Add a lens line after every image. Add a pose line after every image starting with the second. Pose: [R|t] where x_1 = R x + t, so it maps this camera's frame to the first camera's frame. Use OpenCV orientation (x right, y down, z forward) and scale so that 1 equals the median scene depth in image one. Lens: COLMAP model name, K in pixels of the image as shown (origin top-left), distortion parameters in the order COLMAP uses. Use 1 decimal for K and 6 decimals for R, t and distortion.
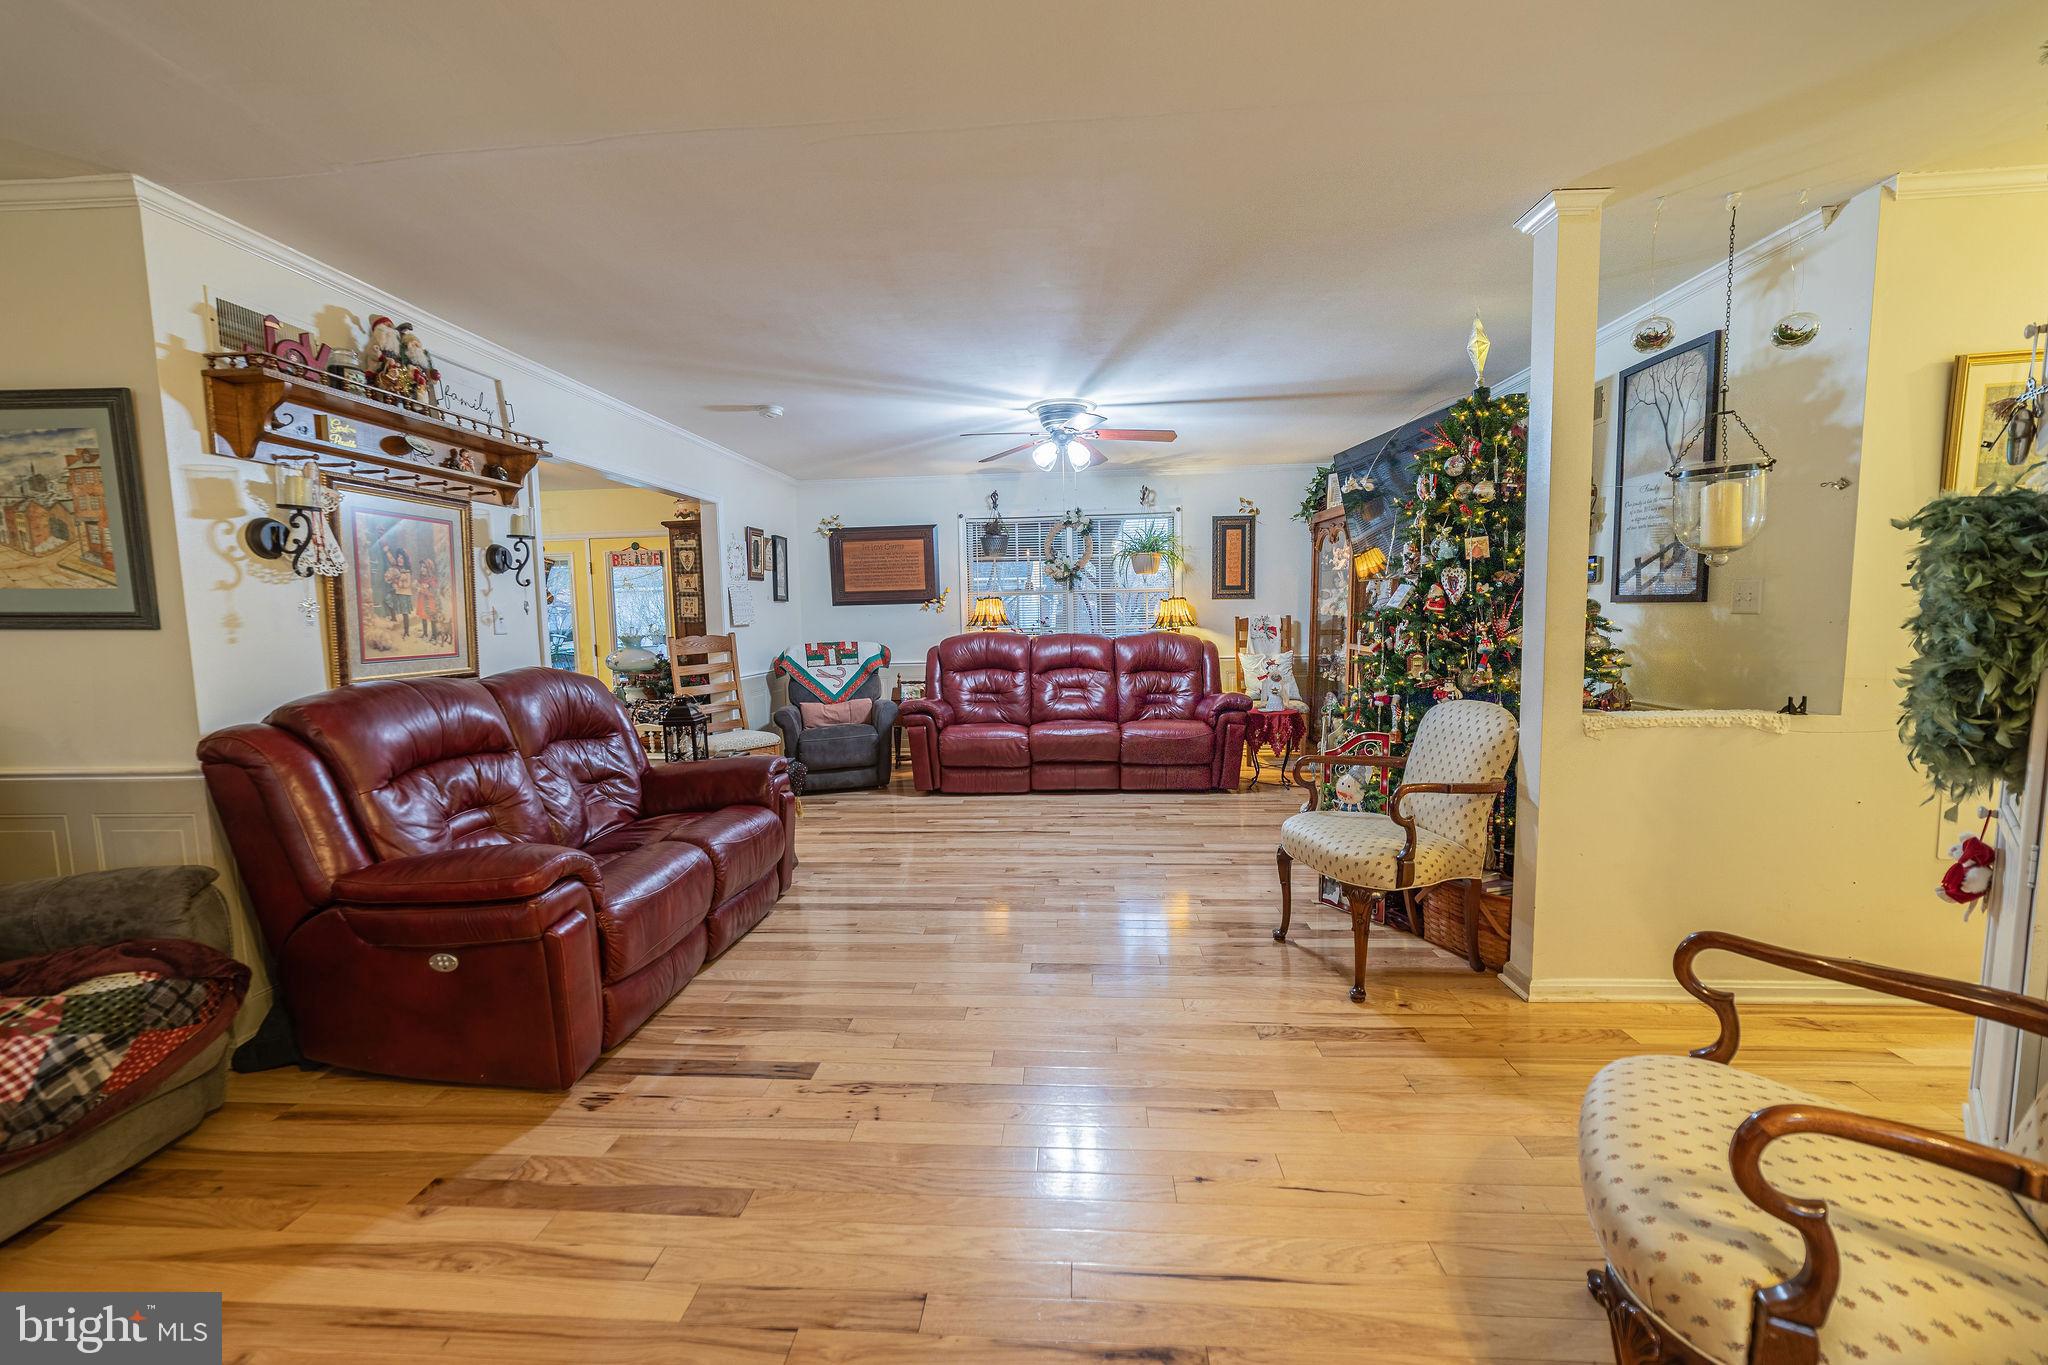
lens RADIAL K [[792.3, 0, 1022.7], [0, 792.3, 681.3], [0, 0, 1]] dist [-0.023055, 0.009830]
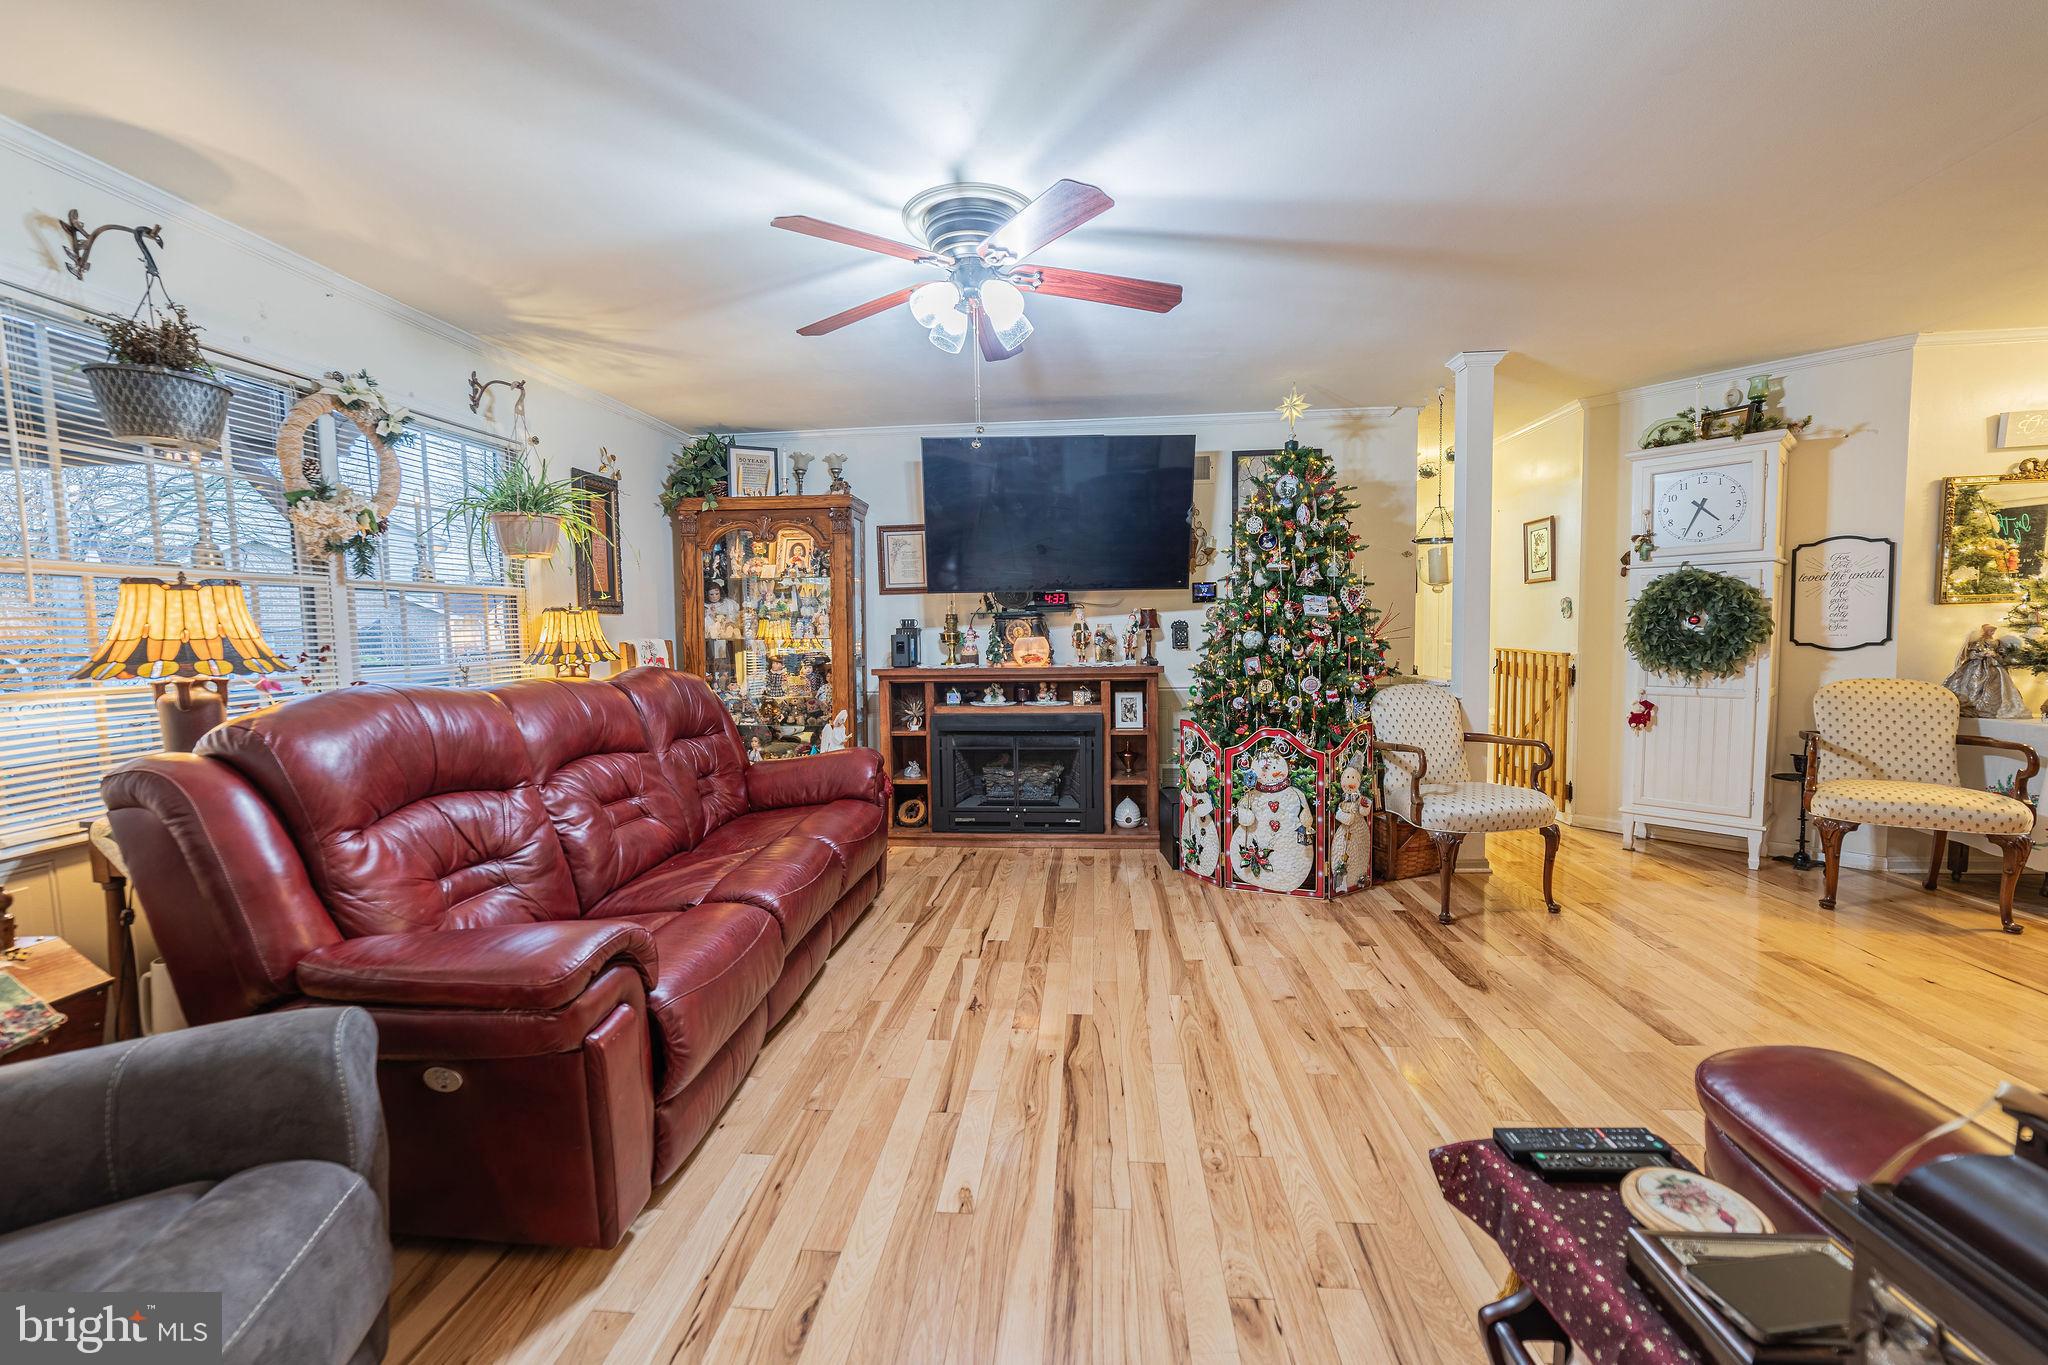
lens RADIAL K [[792.3, 0, 1022.7], [0, 792.3, 681.3], [0, 0, 1]] dist [-0.023055, 0.009830]
pose [[0.019530, -0.049226, 0.998597, -0.782332], [0.107811, 0.993067, 0.046845, -0.112734], [-0.993980, 0.106745, 0.024702, 1.630768]]
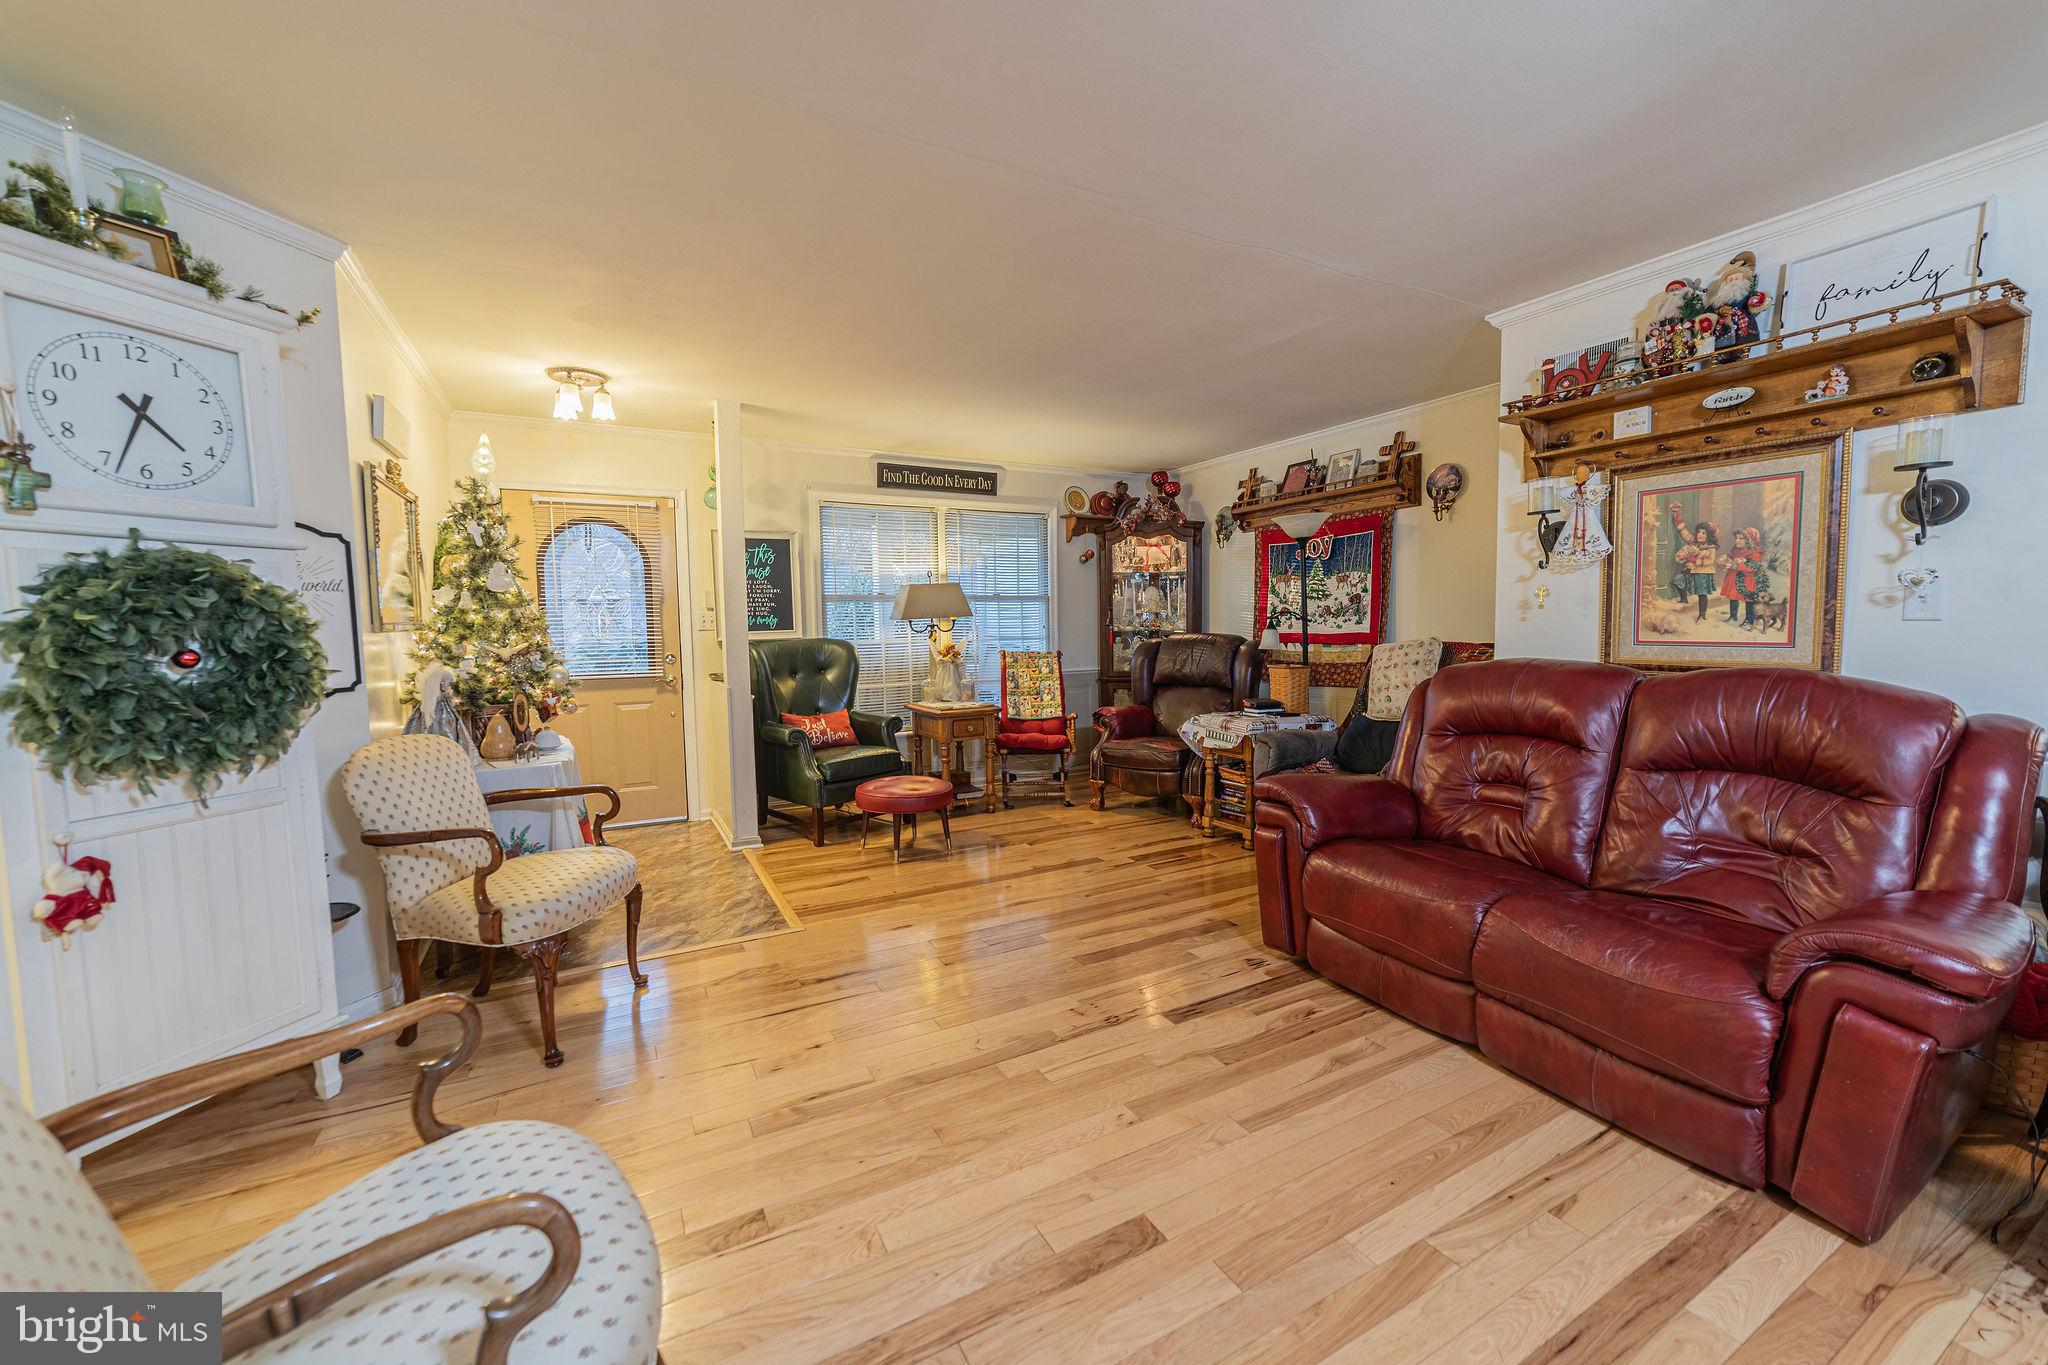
lens RADIAL K [[792.3, 0, 1022.7], [0, 792.3, 681.3], [0, 0, 1]] dist [-0.023055, 0.009830]
pose [[-0.844727, 0.072005, -0.530331, 0.370654], [-0.015769, 0.987129, 0.159144, -0.122087], [0.534965, 0.142796, -0.832720, 1.384859]]
